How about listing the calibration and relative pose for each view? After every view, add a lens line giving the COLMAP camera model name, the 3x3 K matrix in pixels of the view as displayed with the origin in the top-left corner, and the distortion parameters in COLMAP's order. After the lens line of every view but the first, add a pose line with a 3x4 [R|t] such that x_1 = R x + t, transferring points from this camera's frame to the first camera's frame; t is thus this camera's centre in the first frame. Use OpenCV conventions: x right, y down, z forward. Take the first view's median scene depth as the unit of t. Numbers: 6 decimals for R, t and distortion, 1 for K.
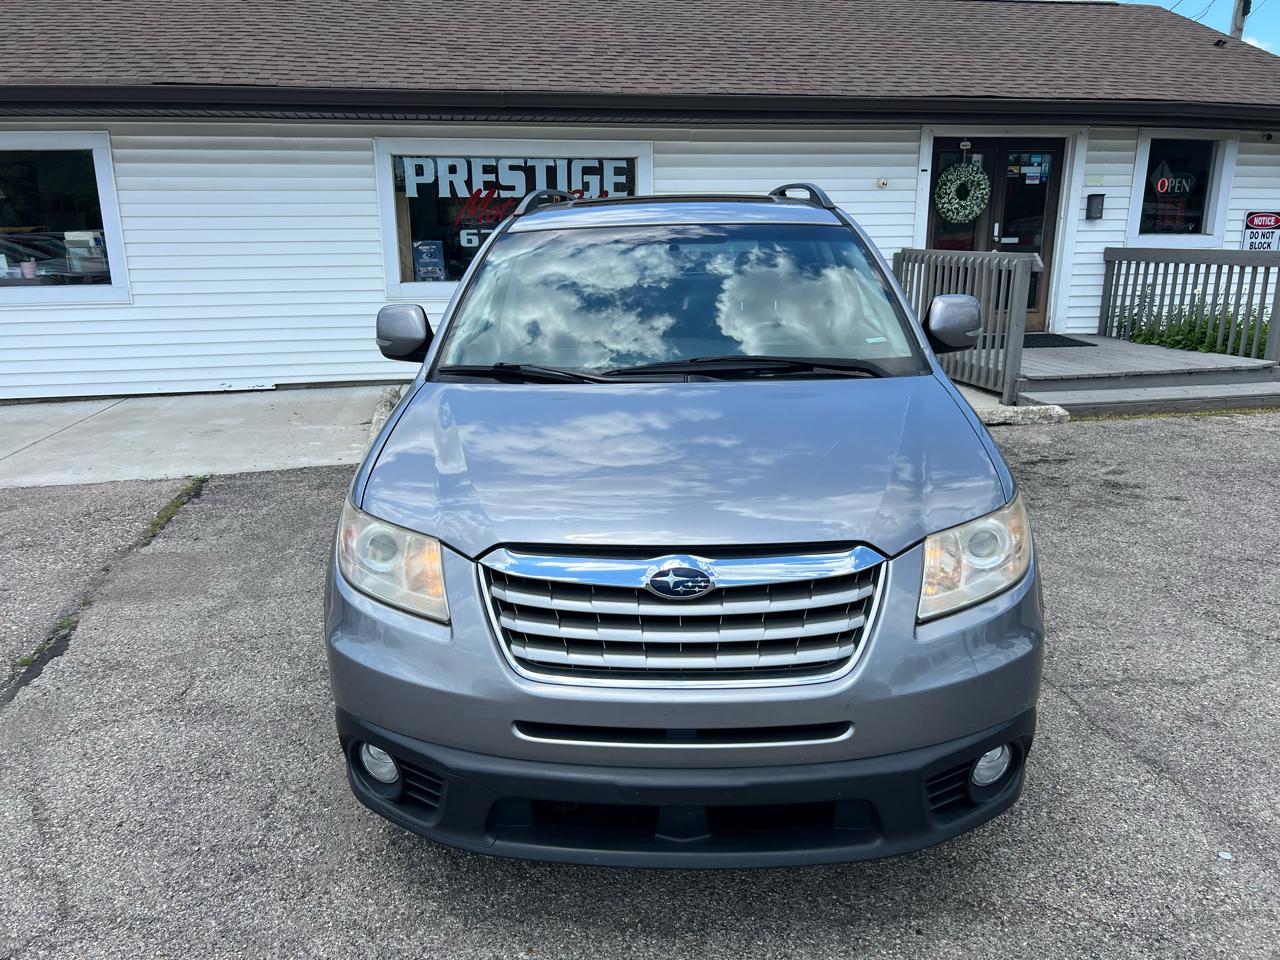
lens RADIAL K [[973.6, 0, 636.0], [0, 973.6, 478.3], [0, 0, 1]] dist [0.053181, -0.059849]
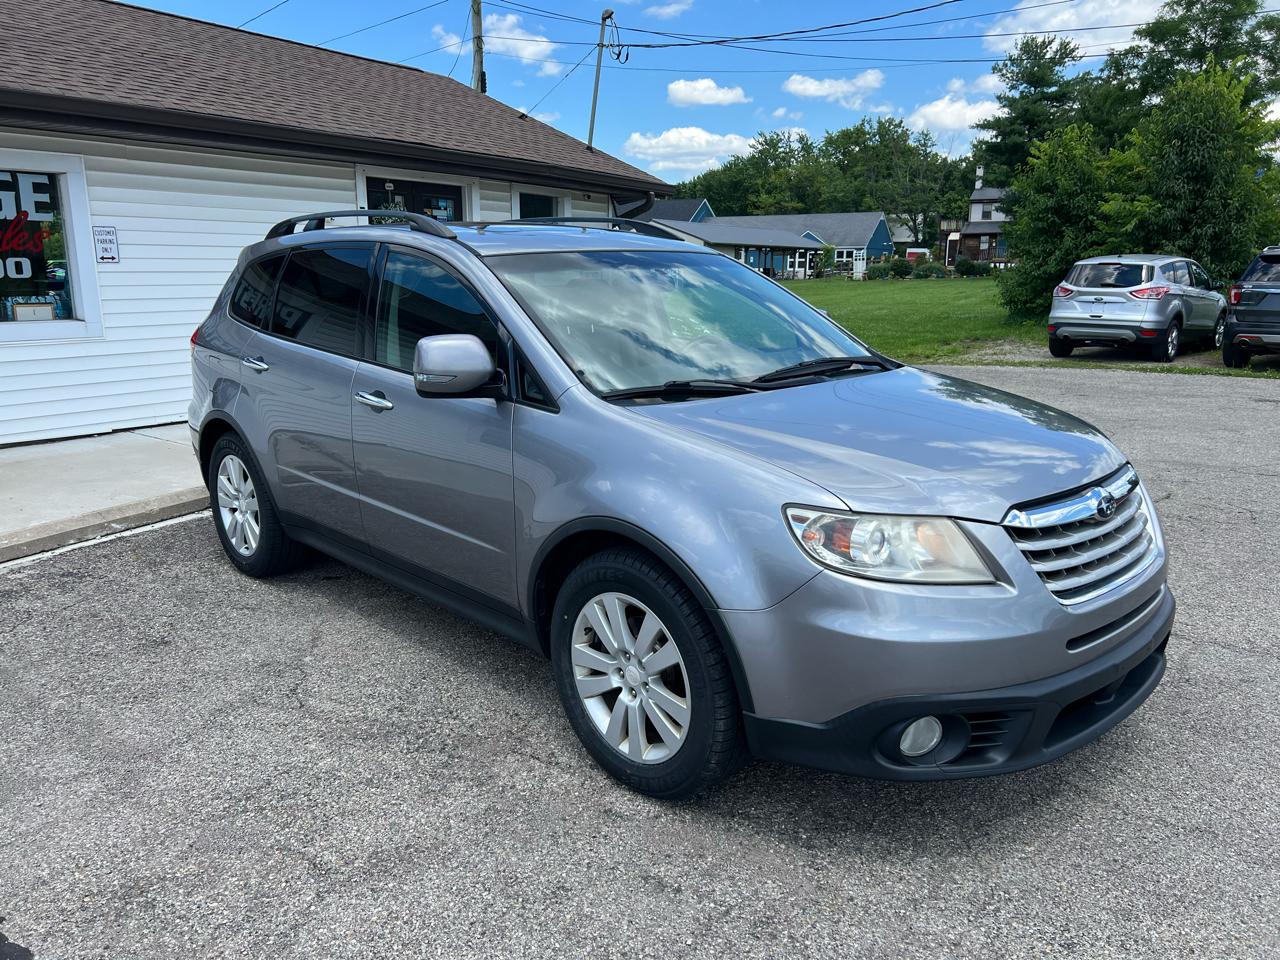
lens RADIAL K [[973.6, 0, 636.0], [0, 973.6, 478.3], [0, 0, 1]] dist [0.053181, -0.059849]
pose [[0.695135, -0.145136, 0.704075, -0.282380], [0.172995, 0.984399, 0.032122, -0.018334], [-0.697753, 0.099473, 0.709398, 0.101275]]
